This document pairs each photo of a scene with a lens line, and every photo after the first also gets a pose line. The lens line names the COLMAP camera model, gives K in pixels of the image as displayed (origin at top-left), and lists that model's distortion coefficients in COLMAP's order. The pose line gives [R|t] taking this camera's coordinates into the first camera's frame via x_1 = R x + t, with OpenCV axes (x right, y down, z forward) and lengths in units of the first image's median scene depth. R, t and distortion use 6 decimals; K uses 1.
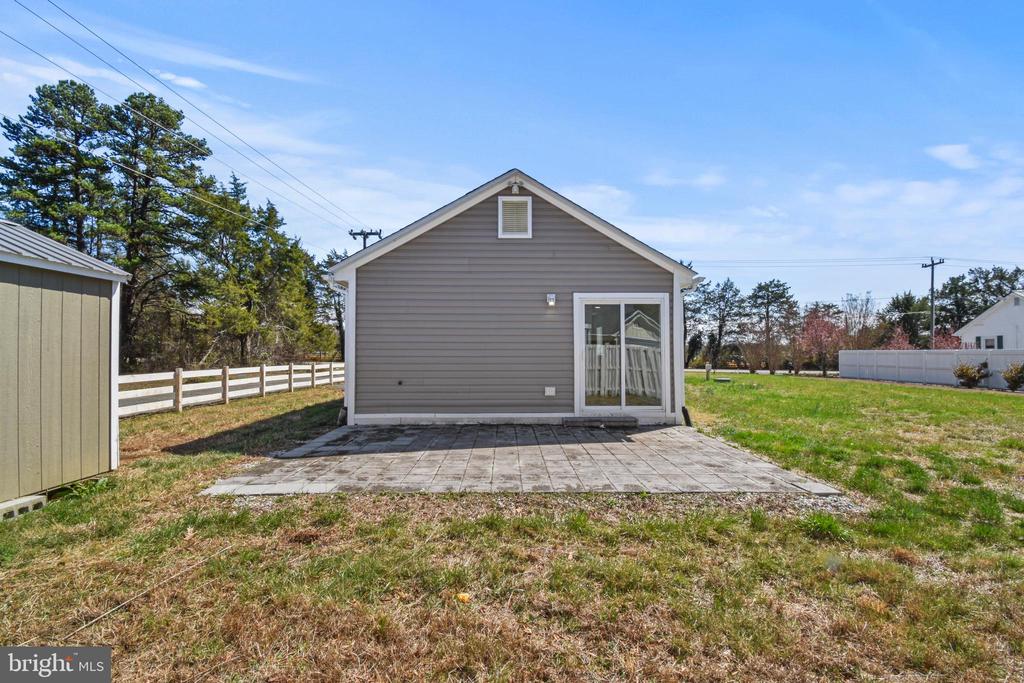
lens RADIAL K [[461.6, 0, 512.0], [0, 461.6, 341.5], [0, 0, 1]] dist [0.002946, -0.018357]
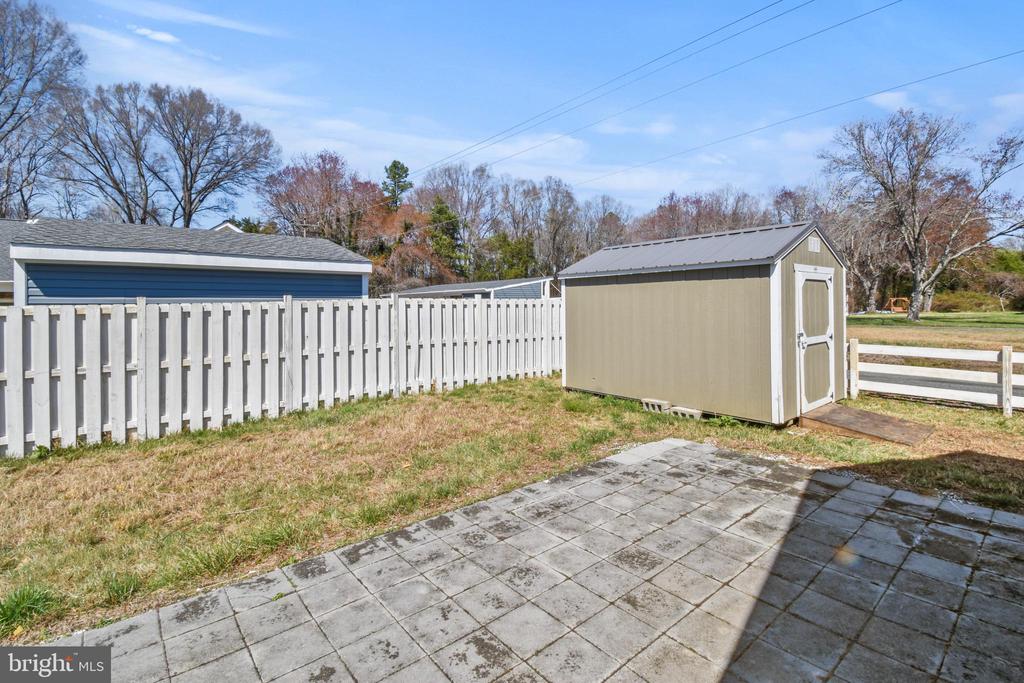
lens RADIAL K [[468.3, 0, 512.1], [0, 468.3, 303.1], [0, 0, 1]] dist [0.016208, -0.024693]
pose [[-0.773030, 0.004636, -0.634353, 0.293198], [0.024779, 0.999431, -0.022892, -0.009655], [0.633886, -0.033415, -0.772705, 1.087260]]
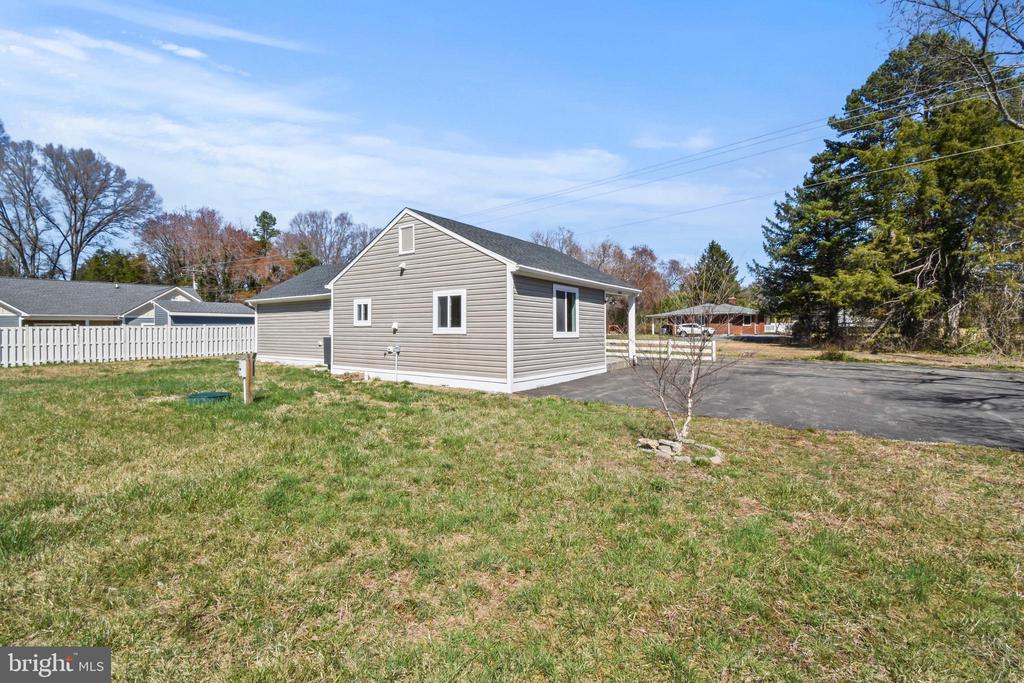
lens RADIAL K [[461.6, 0, 512.0], [0, 461.6, 341.5], [0, 0, 1]] dist [0.002946, -0.018357]
pose [[-0.592488, 0.020477, -0.805319, 1.870279], [0.023882, 0.999684, 0.007849, 0.119122], [0.805225, -0.014583, -0.592790, 4.330596]]
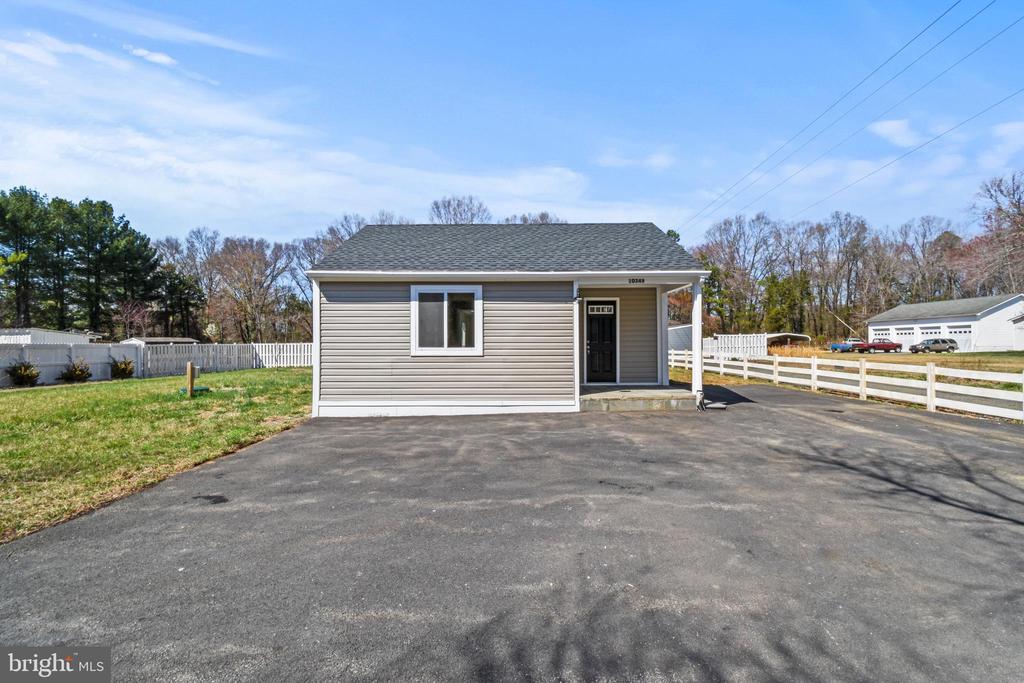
lens RADIAL K [[449.4, 0, 512.0], [0, 449.4, 341.5], [0, 0, 1]] dist [0.014373, -0.020943]
pose [[-0.999841, 0.006543, 0.016602, 0.068085], [0.006062, 0.999564, -0.028904, 0.121650], [-0.016784, -0.028799, -0.999444, 4.710632]]
